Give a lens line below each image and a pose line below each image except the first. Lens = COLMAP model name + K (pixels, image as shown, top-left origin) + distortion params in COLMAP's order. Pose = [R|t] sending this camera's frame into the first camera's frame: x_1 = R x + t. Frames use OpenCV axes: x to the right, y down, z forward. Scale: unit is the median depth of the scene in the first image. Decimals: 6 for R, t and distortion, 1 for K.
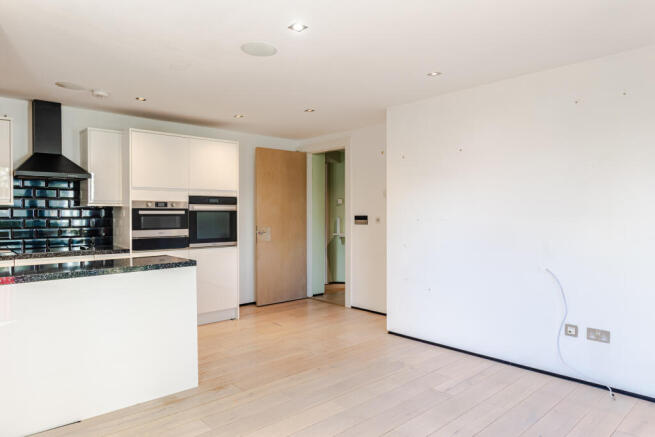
lens RADIAL K [[421.2, 0, 334.2], [0, 421.2, 214.9], [0, 0, 1]] dist [-0.002026, 0.002017]
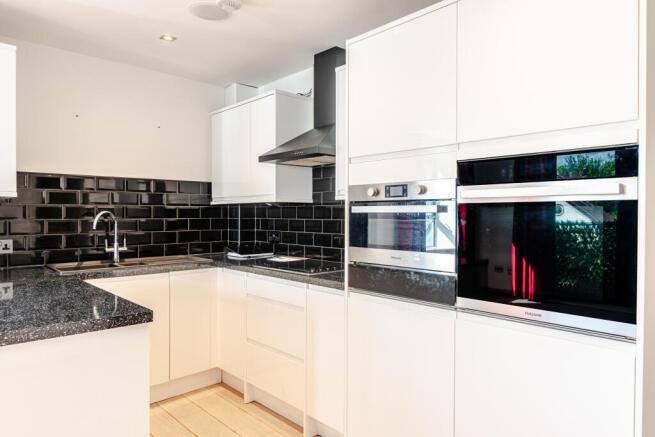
lens RADIAL K [[421.2, 0, 333.0], [0, 421.2, 218.7], [0, 0, 1]] dist [-0.002026, 0.002017]
pose [[0.035925, 0.010524, -0.999299, 0.012591], [-0.002085, 0.999943, 0.010456, -0.000841], [0.999352, 0.001708, 0.035945, 0.961883]]
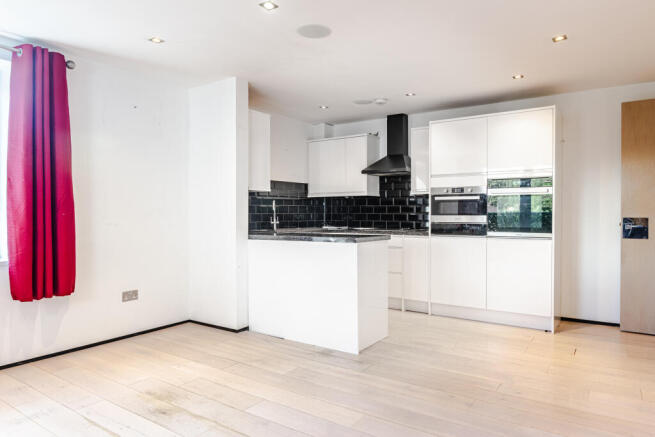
lens RADIAL K [[421.2, 0, 329.9], [0, 421.2, 216.0], [0, 0, 1]] dist [-0.002026, 0.002017]
pose [[0.227721, 0.009294, -0.973682, 0.518770], [-0.001493, 0.999957, 0.009196, 0.028854], [0.973725, -0.000641, 0.227725, 0.496370]]
